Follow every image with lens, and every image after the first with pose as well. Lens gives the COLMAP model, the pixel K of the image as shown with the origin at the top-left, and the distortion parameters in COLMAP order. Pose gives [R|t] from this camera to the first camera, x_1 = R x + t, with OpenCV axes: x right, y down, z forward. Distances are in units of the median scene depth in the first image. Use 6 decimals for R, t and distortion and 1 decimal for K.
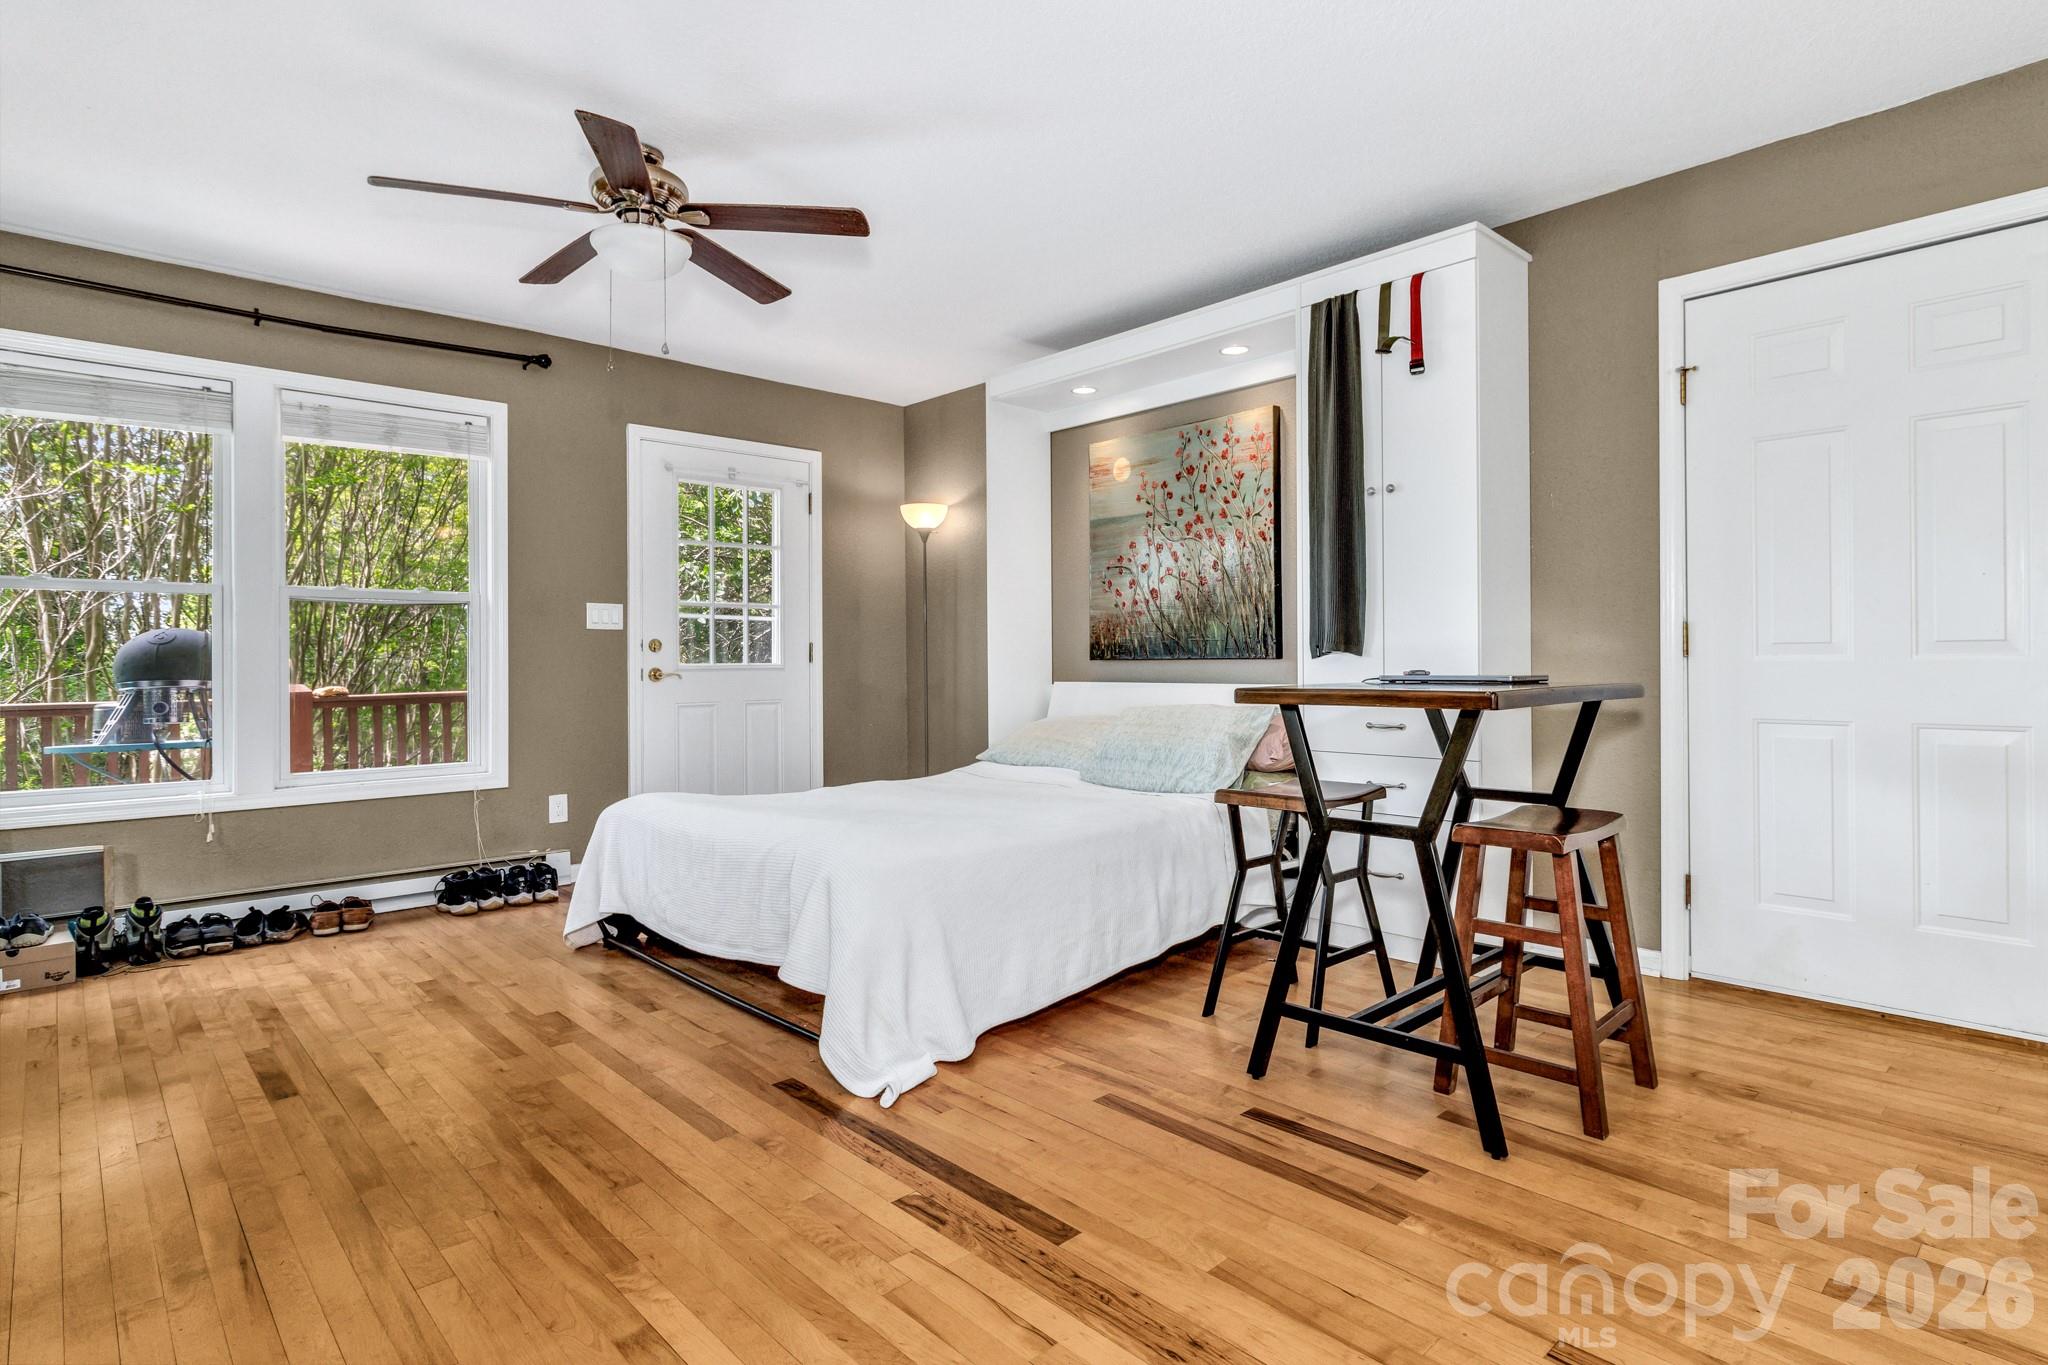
lens RADIAL K [[1044.1, 0, 1025.9], [0, 1044.1, 672.7], [0, 0, 1]] dist [0.003388, 0.000252]
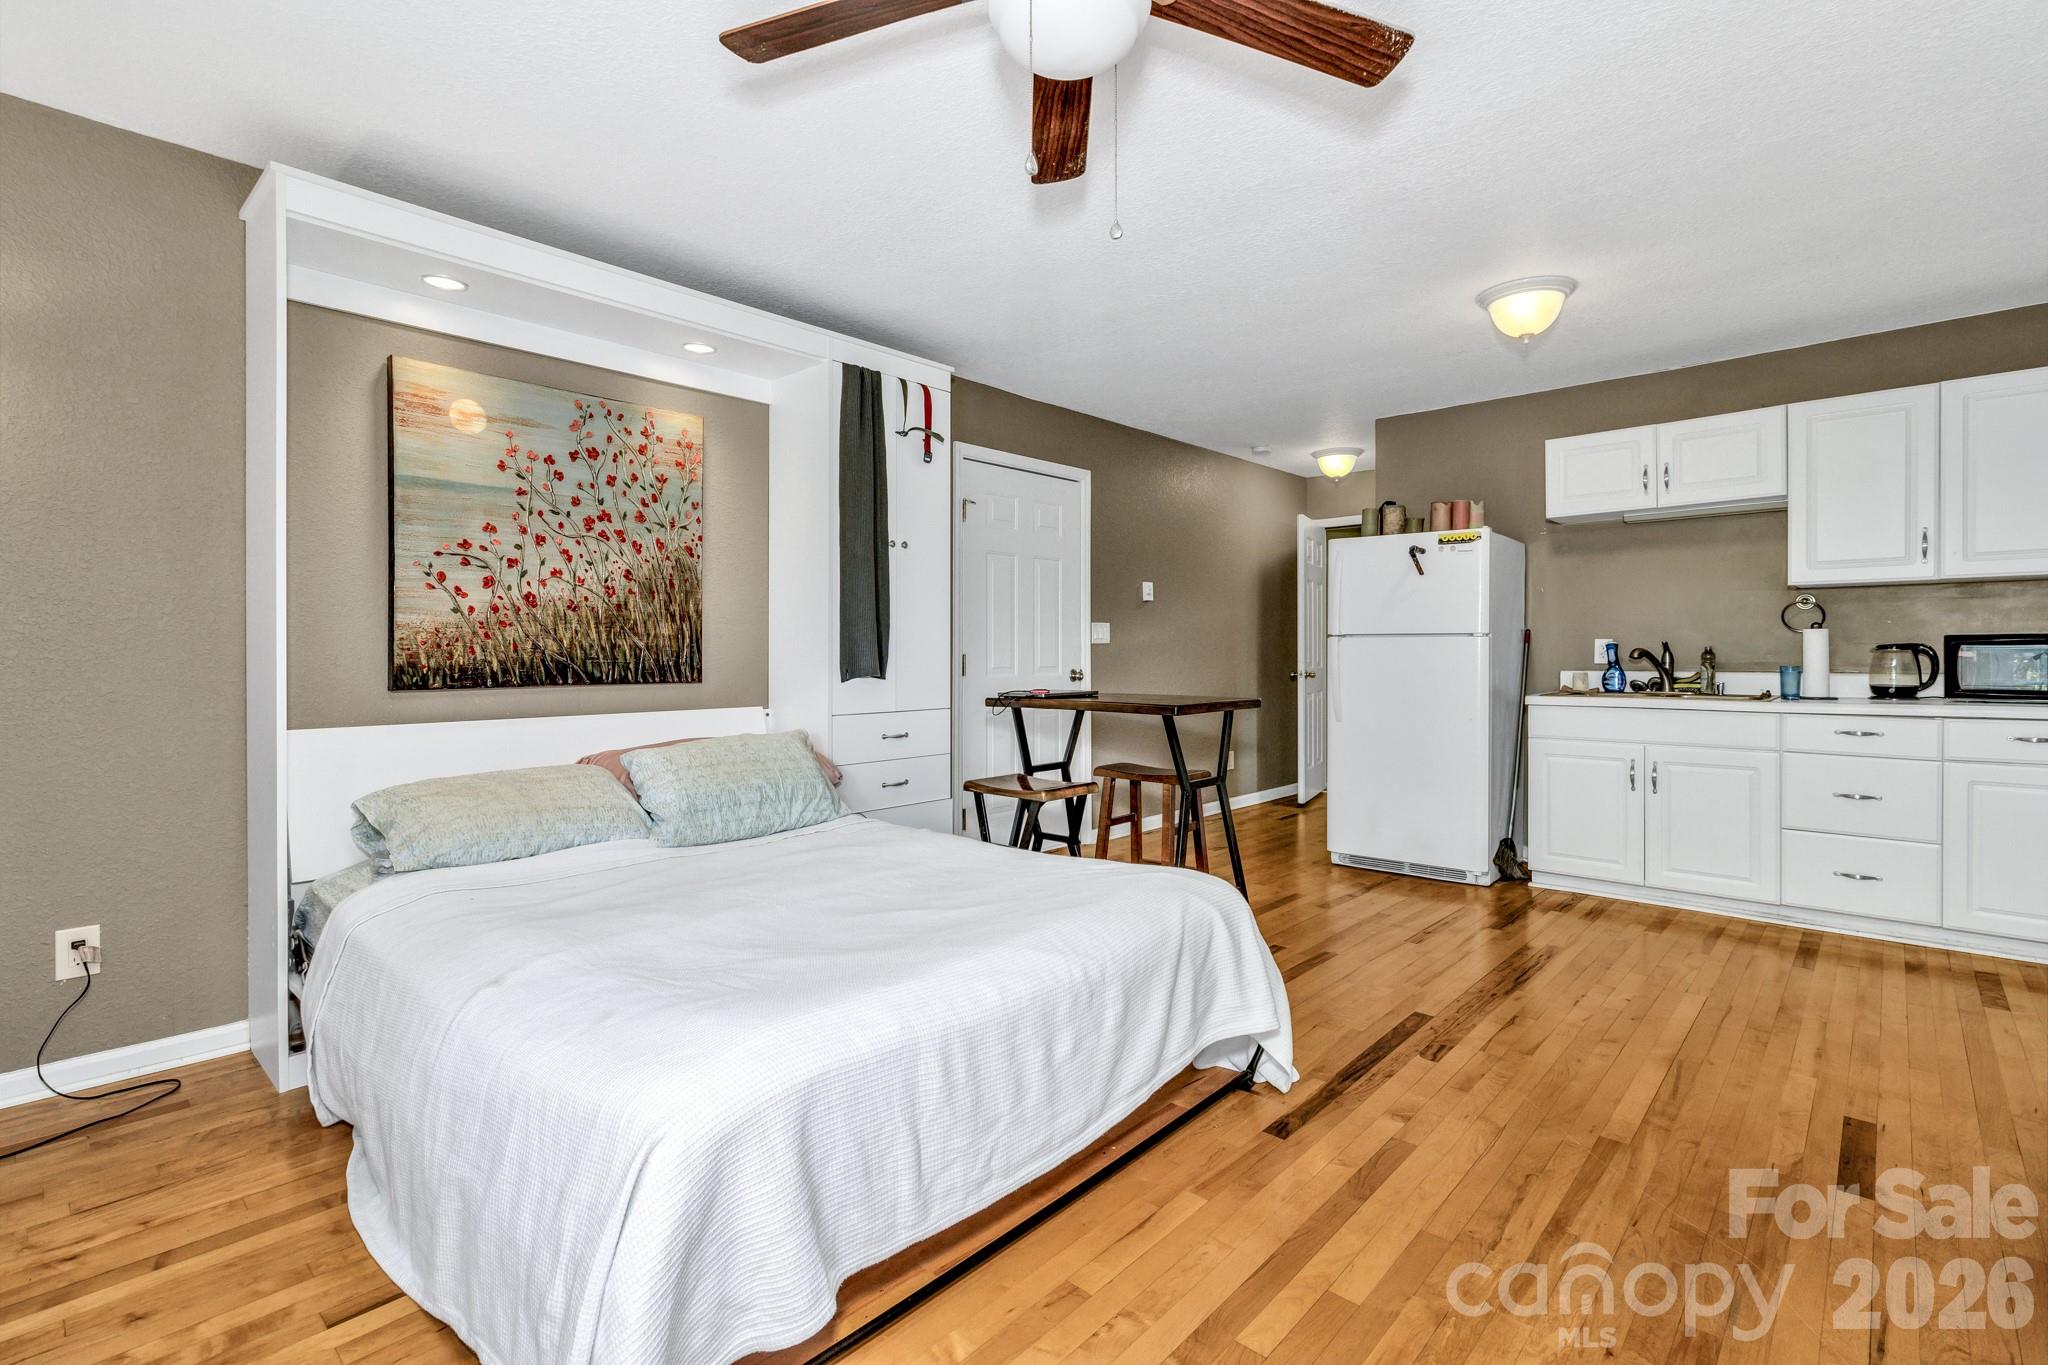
lens RADIAL K [[954.5, 0, 1026.5], [0, 954.5, 666.1], [0, 0, 1]] dist [-0.000736, -0.000158]
pose [[-0.084203, -0.004843, 0.996437, -0.613442], [0.015989, 0.999853, 0.006211, -0.027650], [-0.996320, 0.016455, -0.084113, 0.731239]]
